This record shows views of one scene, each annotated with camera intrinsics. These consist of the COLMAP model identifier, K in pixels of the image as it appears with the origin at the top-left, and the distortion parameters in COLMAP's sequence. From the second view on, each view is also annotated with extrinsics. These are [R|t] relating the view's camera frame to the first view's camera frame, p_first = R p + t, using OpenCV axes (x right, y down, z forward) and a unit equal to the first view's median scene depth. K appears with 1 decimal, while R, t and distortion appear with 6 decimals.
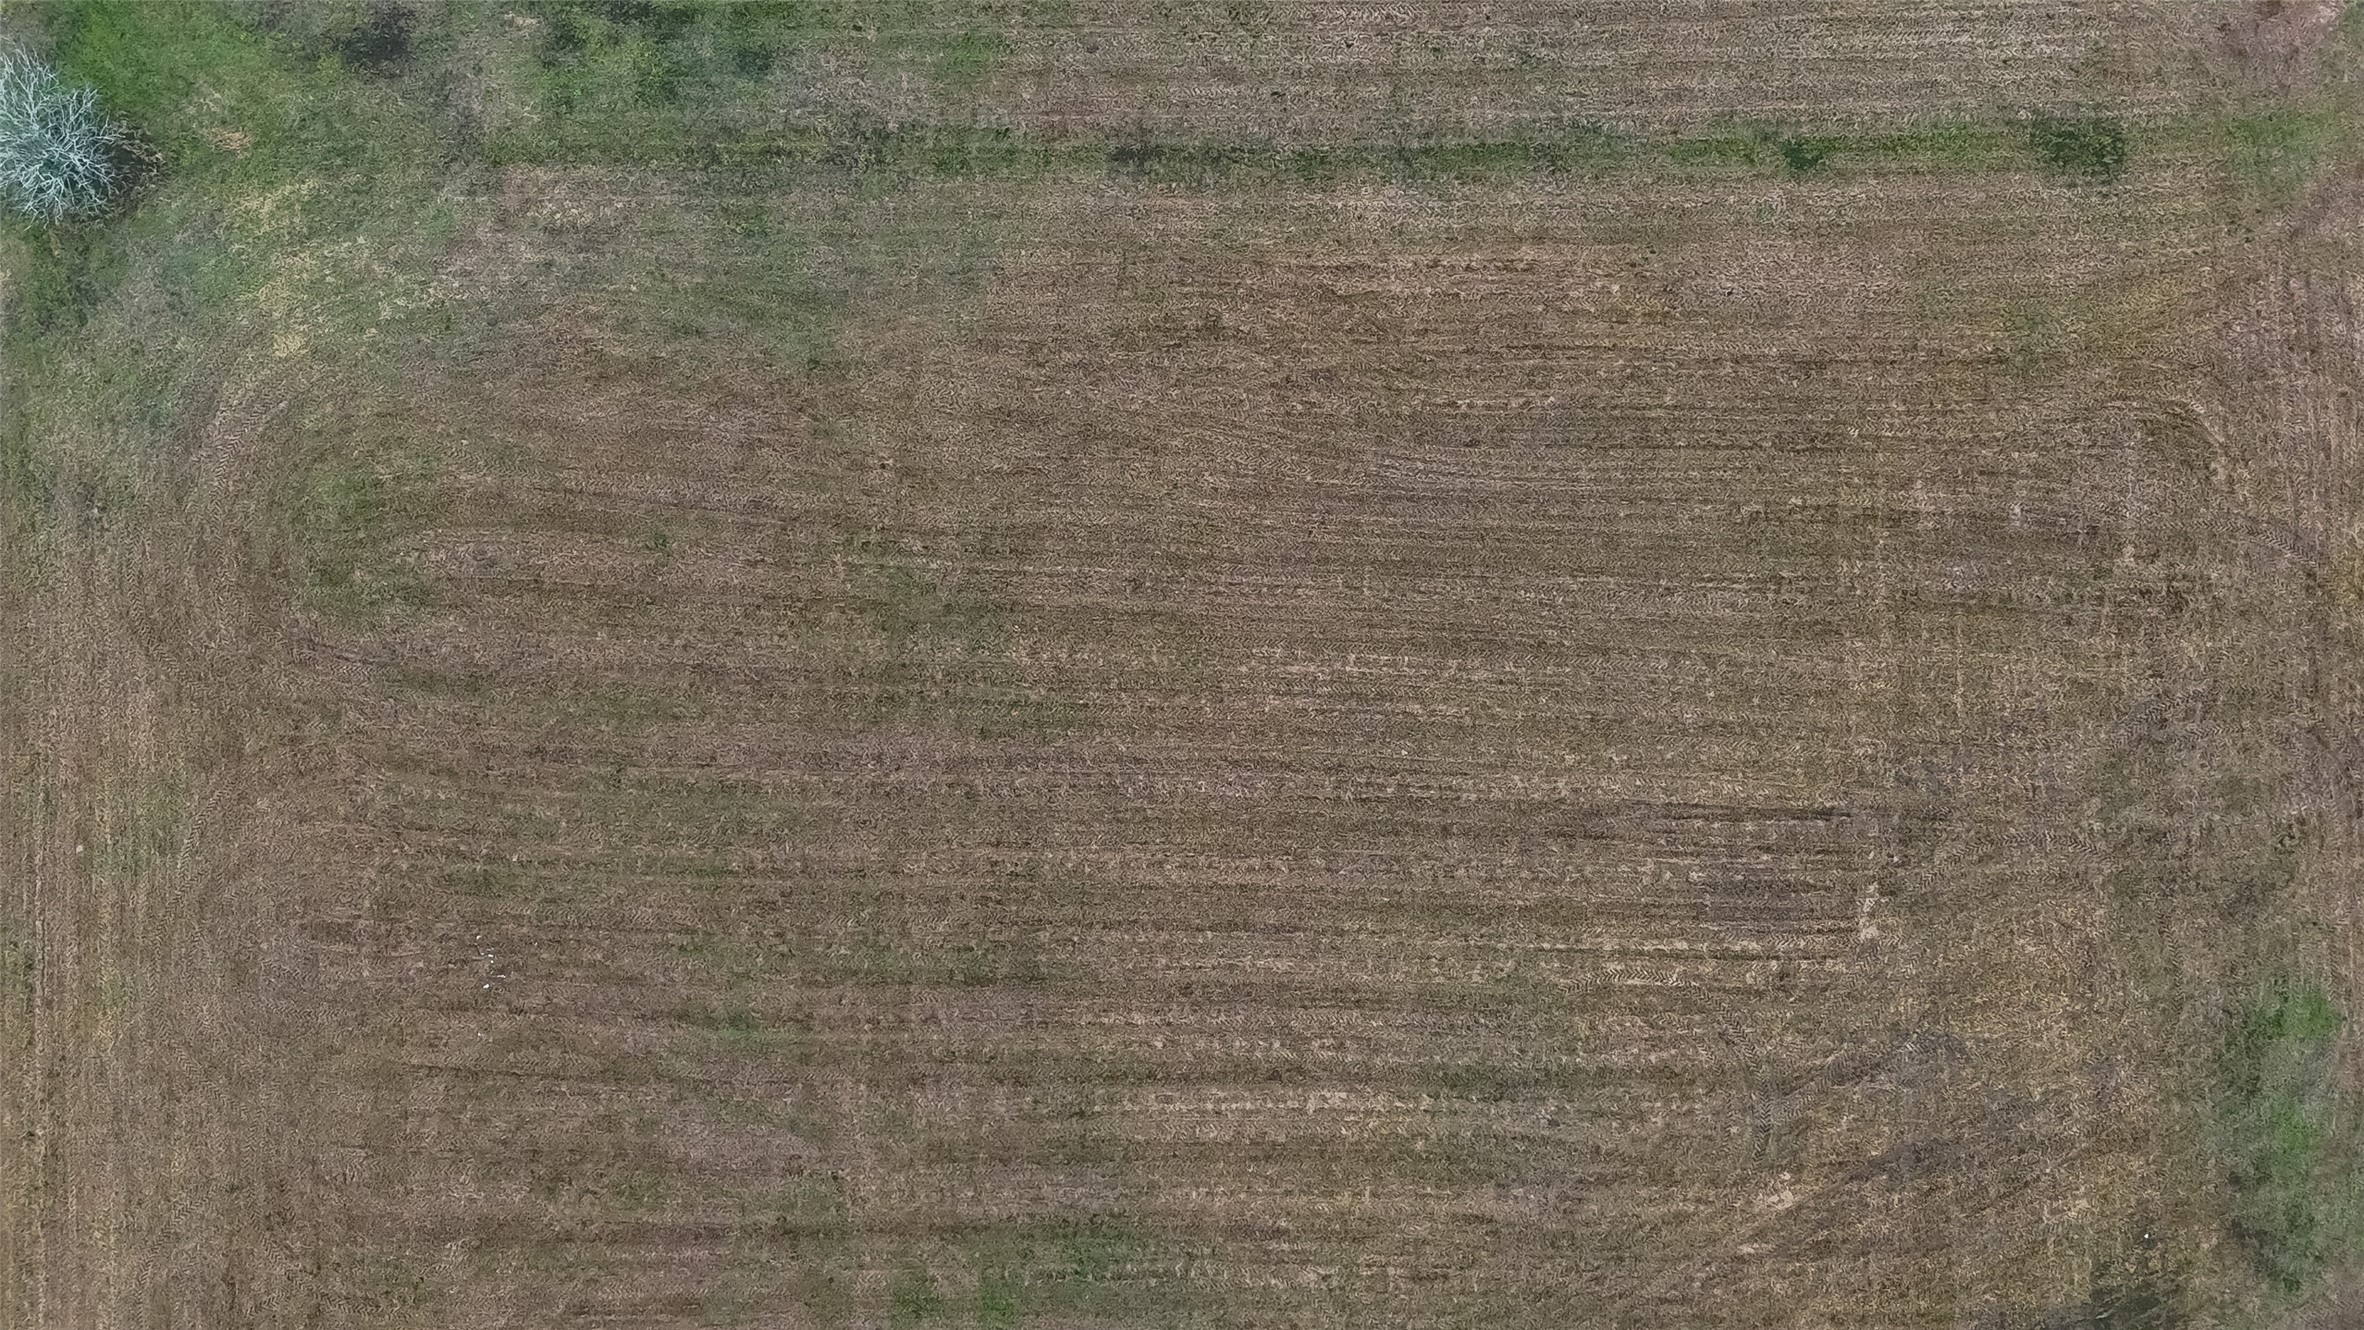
lens RADIAL K [[1701.6, 0, 1182.0], [0, 1701.6, 665.0], [0, 0, 1]] dist [0.106531, -0.104220]
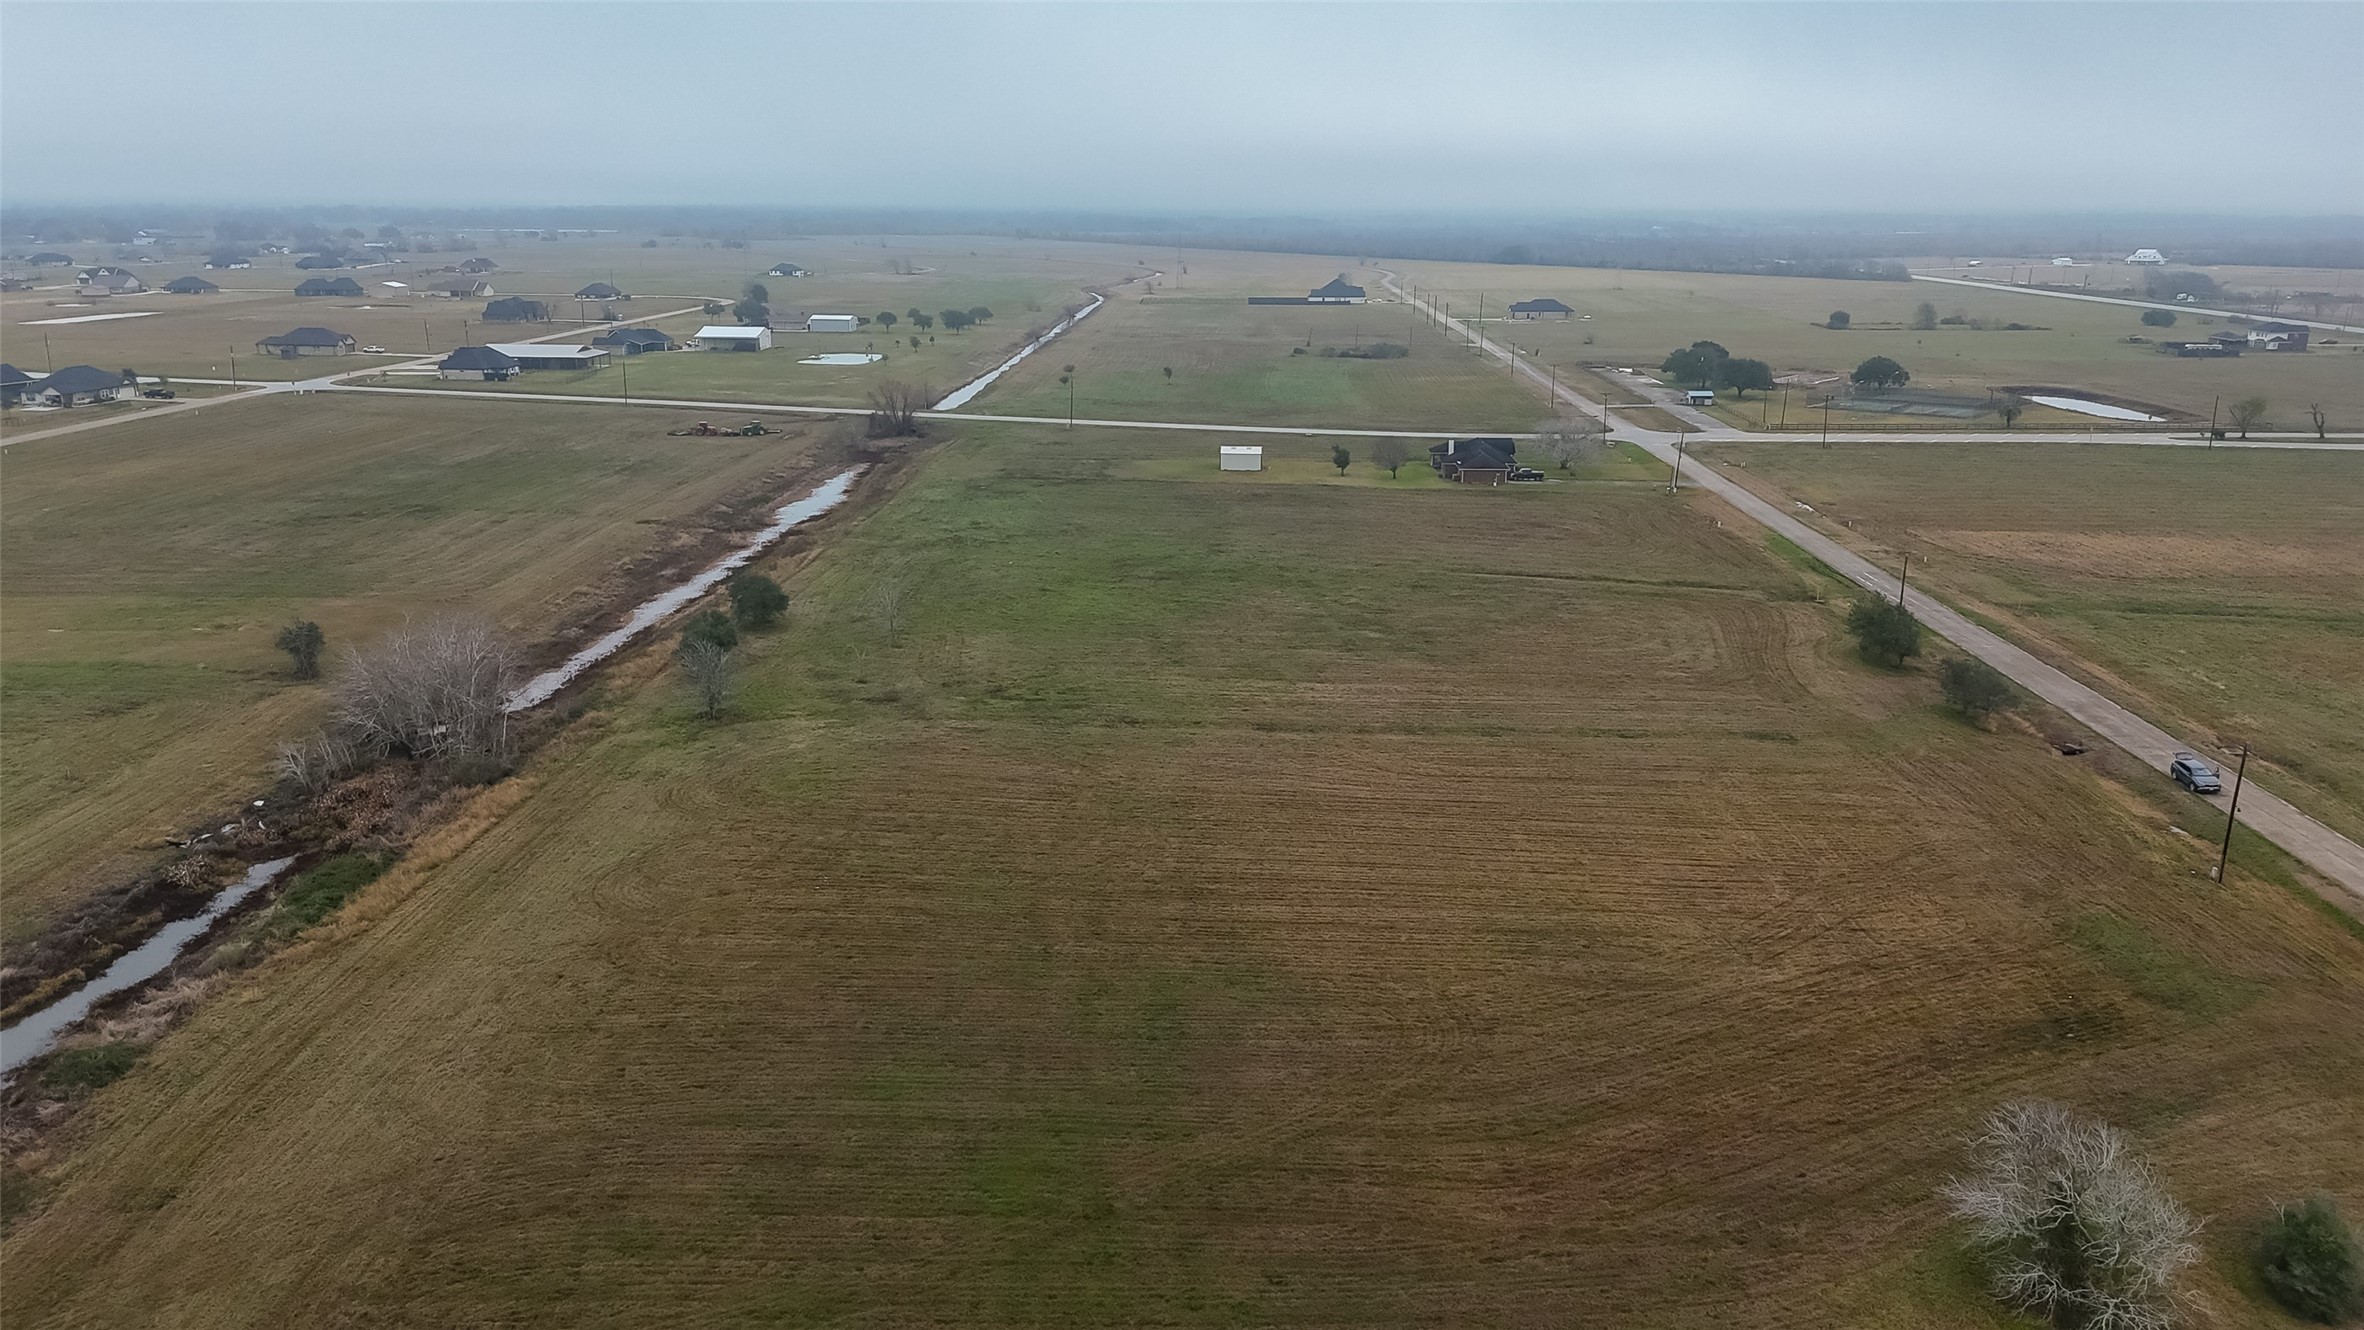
lens RADIAL K [[1722.4, 0, 1182.0], [0, 1722.4, 665.0], [0, 0, 1]] dist [0.096051, -0.109982]
pose [[0.998553, 0.042789, -0.032568, -0.064142], [-0.042841, 0.266988, -0.962747, 1.497552], [-0.032500, 0.962750, 0.268435, 0.430117]]
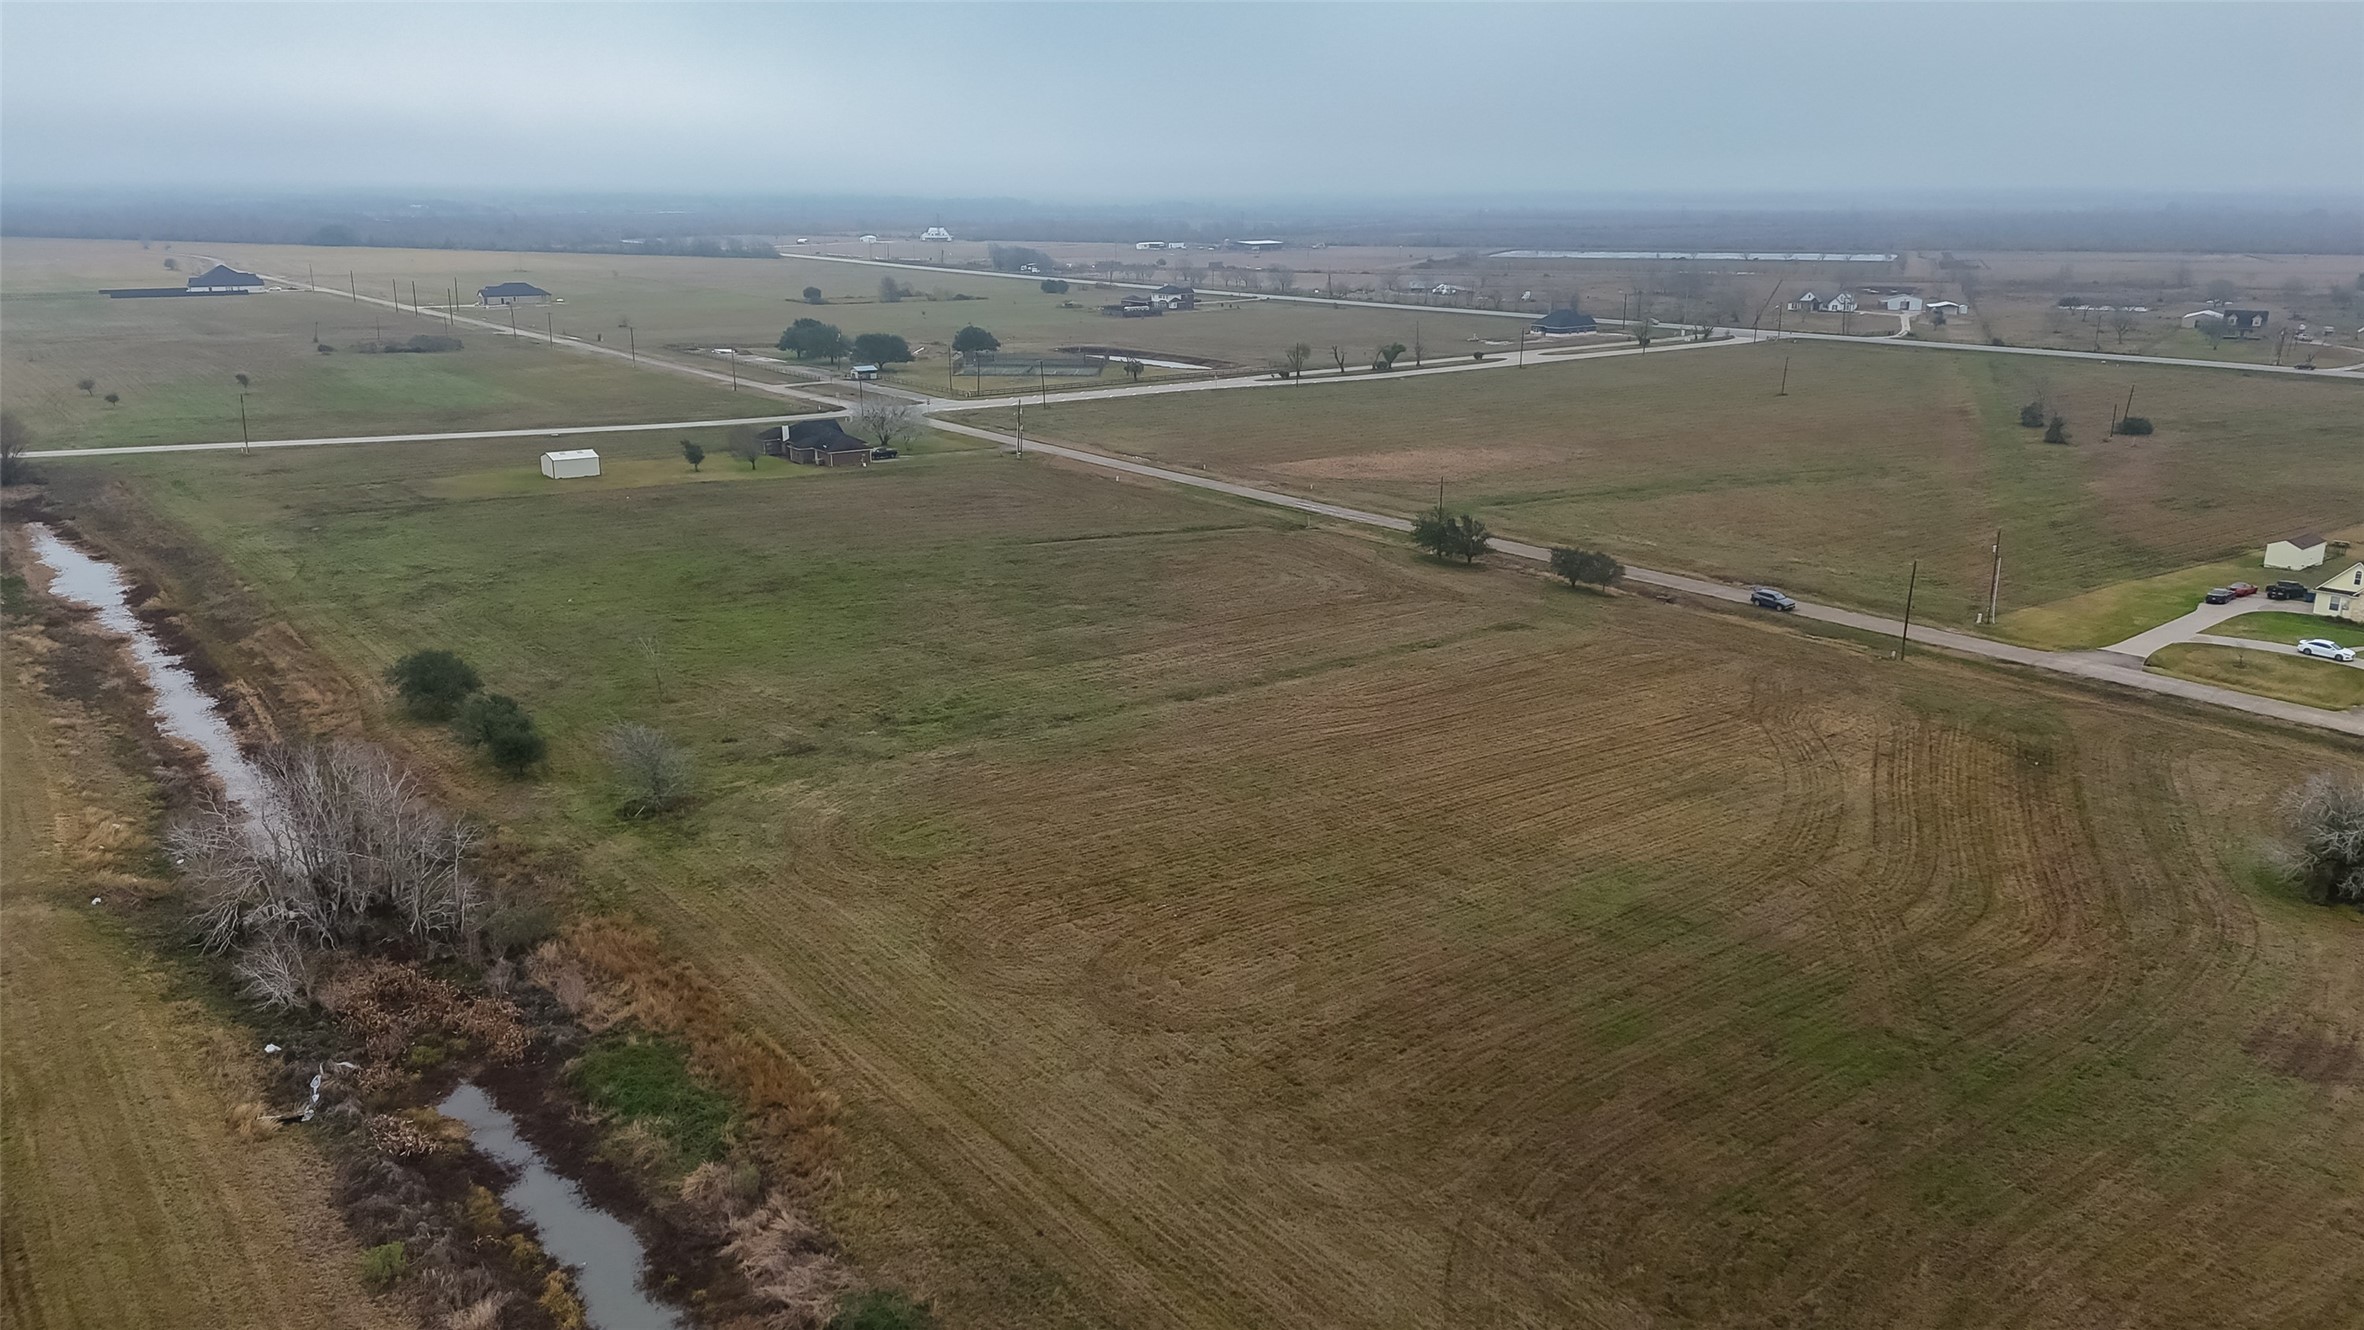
lens RADIAL K [[1722.4, 0, 1182.0], [0, 1722.4, 665.0], [0, 0, 1]] dist [0.096051, -0.109982]
pose [[0.794201, -0.131081, 0.593349, -1.170390], [0.606796, 0.222988, -0.762938, 1.166397], [-0.032303, 0.965968, 0.256637, 0.467073]]
